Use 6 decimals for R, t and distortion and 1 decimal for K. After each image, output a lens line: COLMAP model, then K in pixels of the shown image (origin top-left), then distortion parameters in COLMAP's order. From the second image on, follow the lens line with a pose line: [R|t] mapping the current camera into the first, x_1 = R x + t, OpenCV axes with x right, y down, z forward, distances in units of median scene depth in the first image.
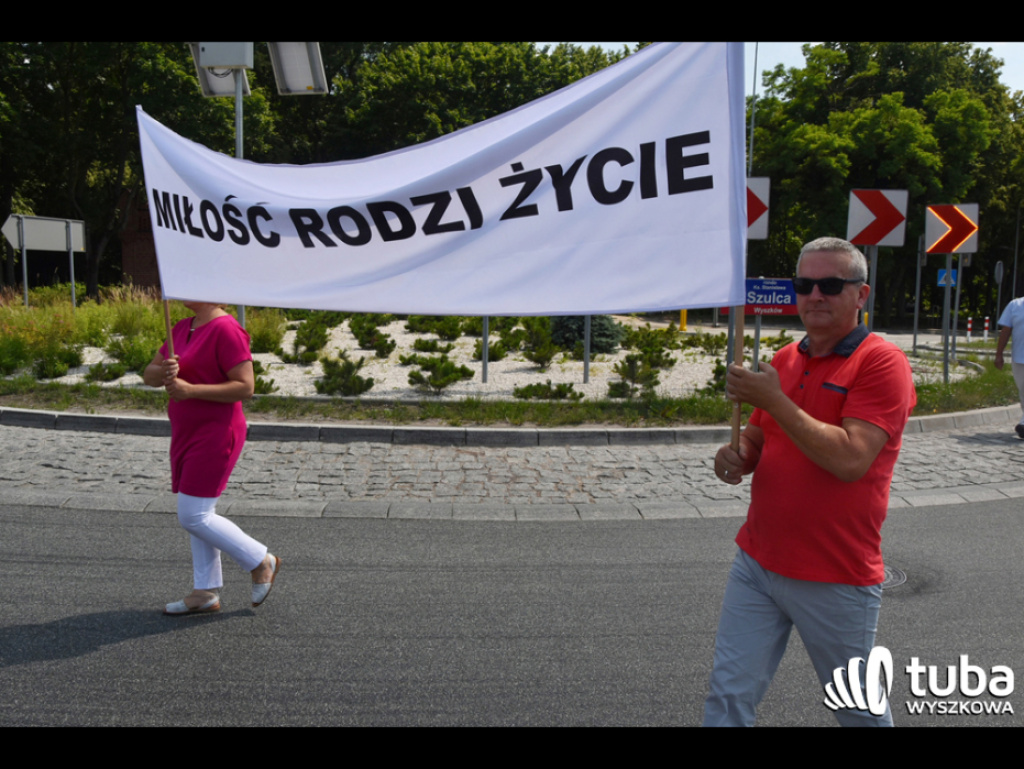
lens RADIAL K [[990.6, 0, 485.3], [0, 990.6, 395.6], [0, 0, 1]] dist [-0.068118, 0.087066]
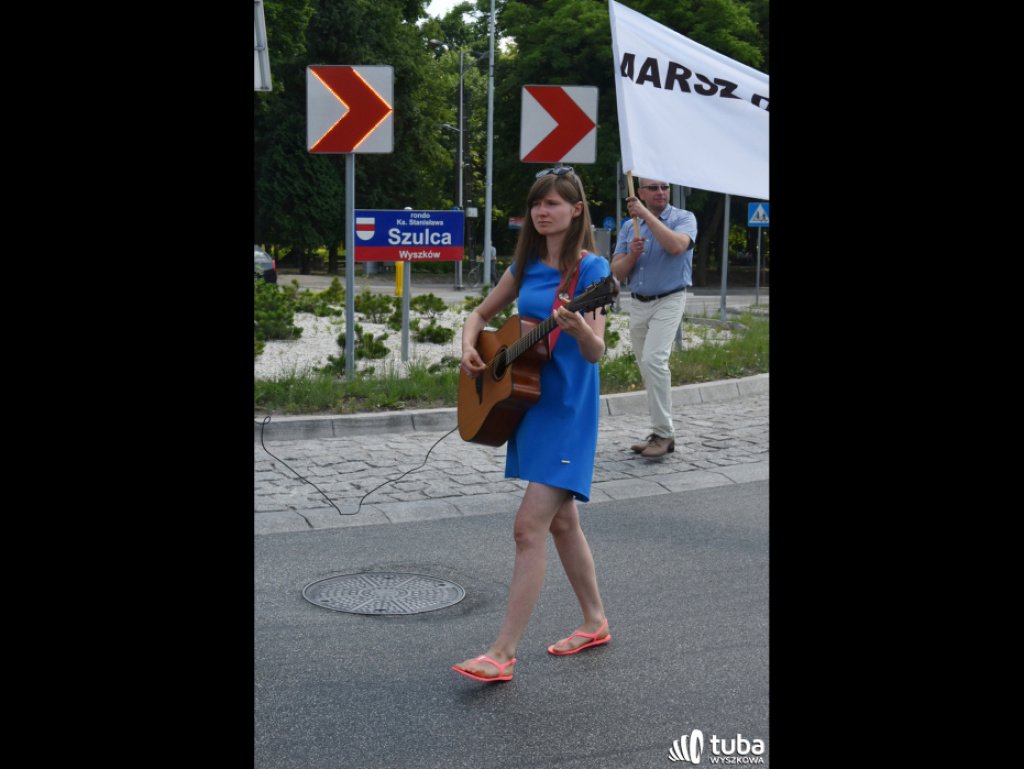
lens RADIAL K [[1483.0, 0, 517.5], [0, 1483.0, 381.9], [0, 0, 1]] dist [-0.007585, -0.010212]
pose [[0.974840, -0.030550, 0.220803, 0.117210], [0.033623, 0.999383, -0.010174, 0.018520], [-0.220356, 0.017342, 0.975265, -0.056161]]
